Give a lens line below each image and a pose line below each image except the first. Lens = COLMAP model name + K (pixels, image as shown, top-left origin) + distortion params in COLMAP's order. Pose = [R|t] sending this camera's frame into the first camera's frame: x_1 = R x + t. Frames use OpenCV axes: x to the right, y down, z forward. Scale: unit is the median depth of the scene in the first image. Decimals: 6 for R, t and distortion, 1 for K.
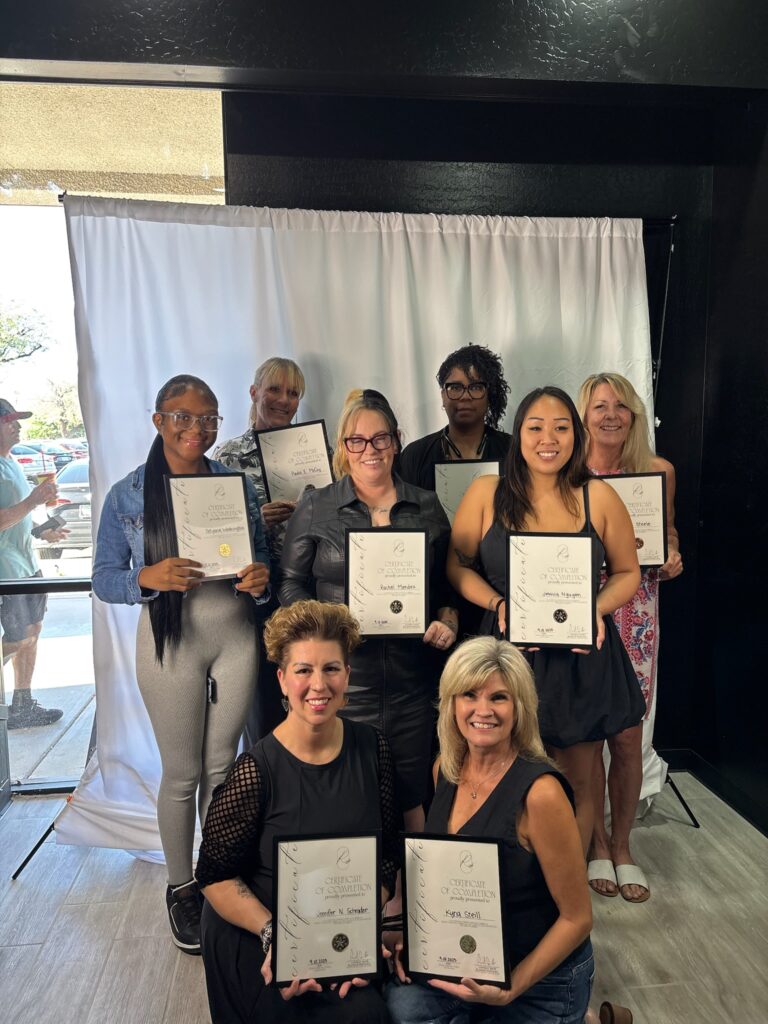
lens RADIAL K [[791.3, 0, 384.4], [0, 791.3, 509.6], [0, 0, 1]] dist [-0.039280, -0.019360]
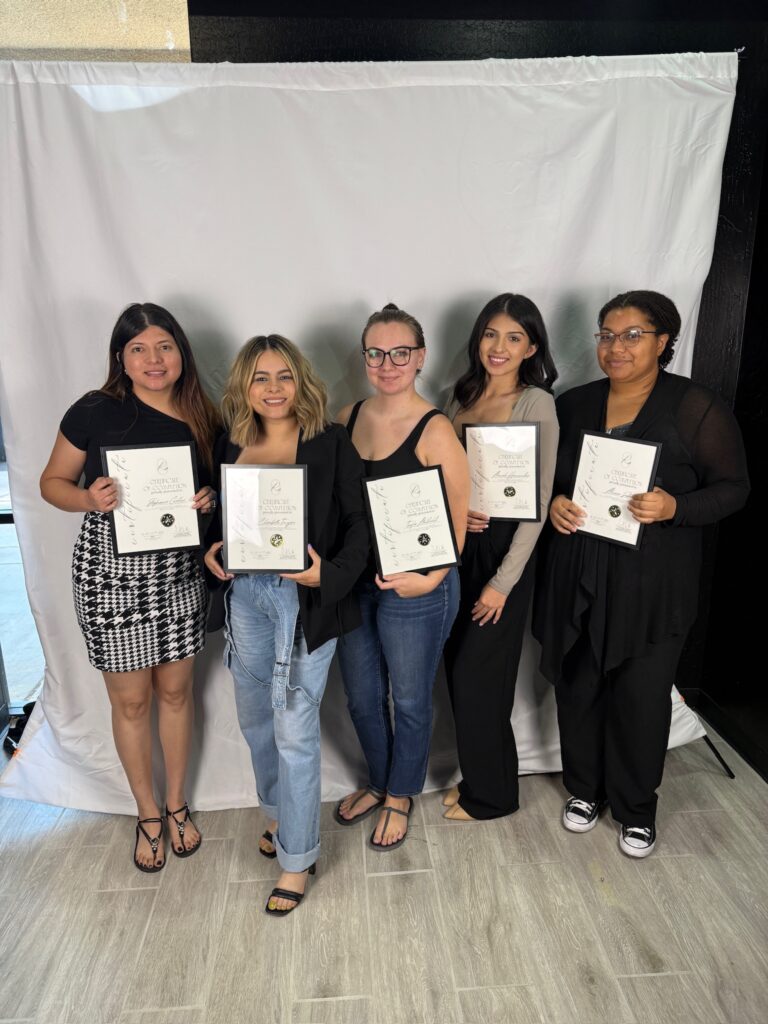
lens RADIAL K [[721.6, 0, 377.5], [0, 721.6, 520.3], [0, 0, 1]] dist [-0.028116, -0.007530]
pose [[0.998539, 0.014185, -0.052147, 0.049265], [-0.005067, 0.985259, 0.170993, -0.056535], [0.053803, -0.170479, 0.983891, 0.183833]]
